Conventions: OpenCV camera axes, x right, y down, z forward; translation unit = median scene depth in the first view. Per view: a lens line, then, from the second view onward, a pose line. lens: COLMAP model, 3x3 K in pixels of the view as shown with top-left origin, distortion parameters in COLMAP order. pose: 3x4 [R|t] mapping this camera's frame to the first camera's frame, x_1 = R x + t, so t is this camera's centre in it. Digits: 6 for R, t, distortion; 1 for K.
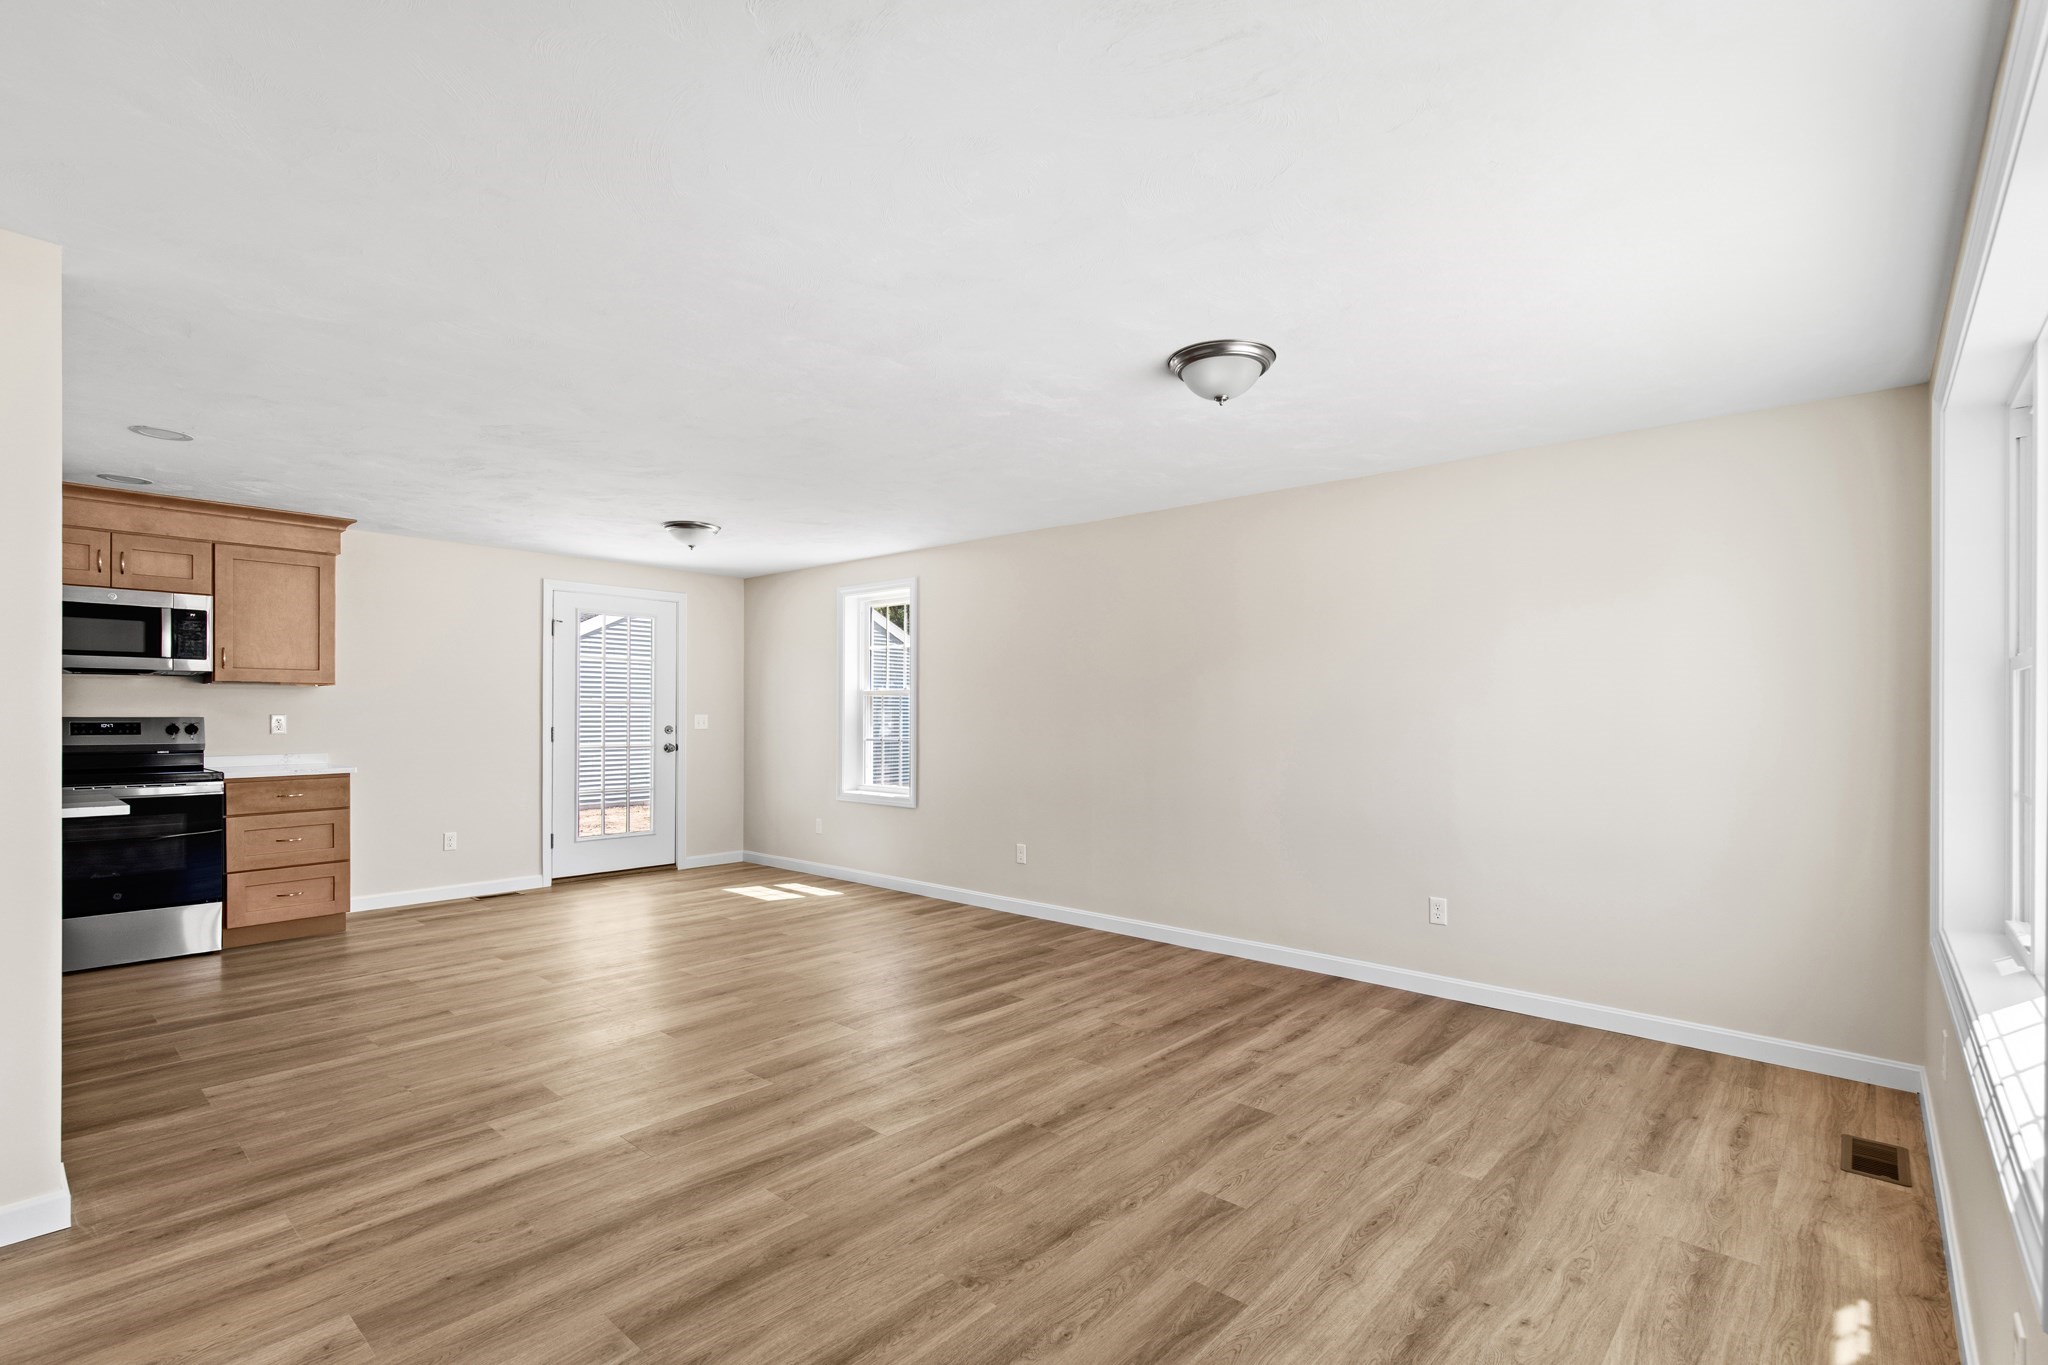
lens RADIAL K [[936.5, 0, 1030.1], [0, 936.5, 713.7], [0, 0, 1]] dist [-0.002203, -0.000380]
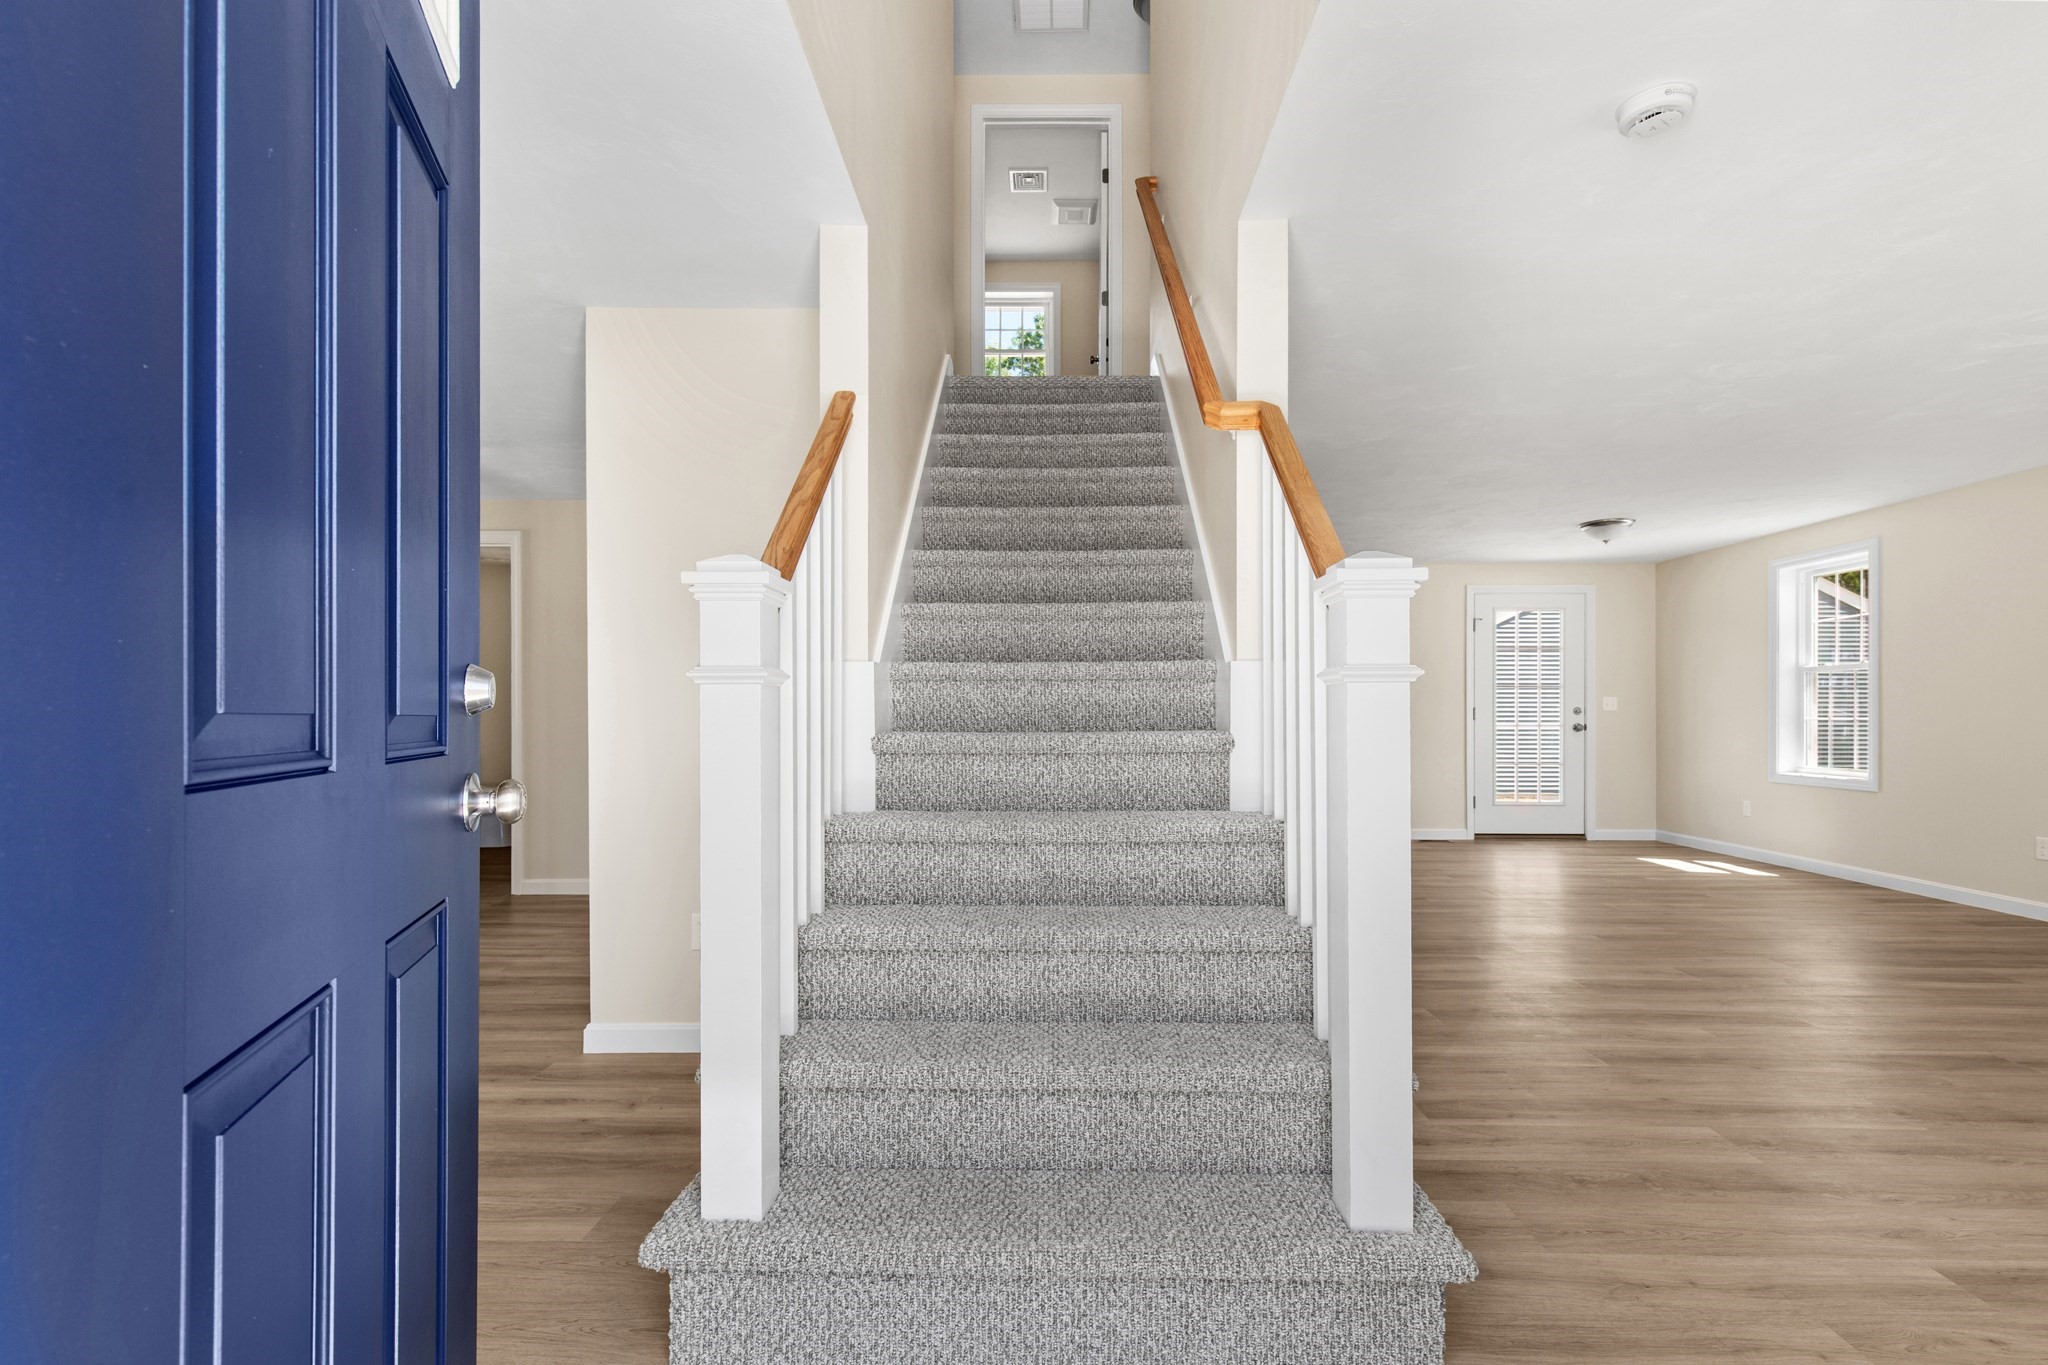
lens RADIAL K [[936.5, 0, 1030.1], [0, 936.5, 713.7], [0, 0, 1]] dist [-0.002203, -0.000380]
pose [[0.641670, -0.006739, -0.766952, 0.050510], [0.002470, 0.999974, -0.006719, 0.031616], [0.766977, 0.002417, 0.641670, -0.231185]]
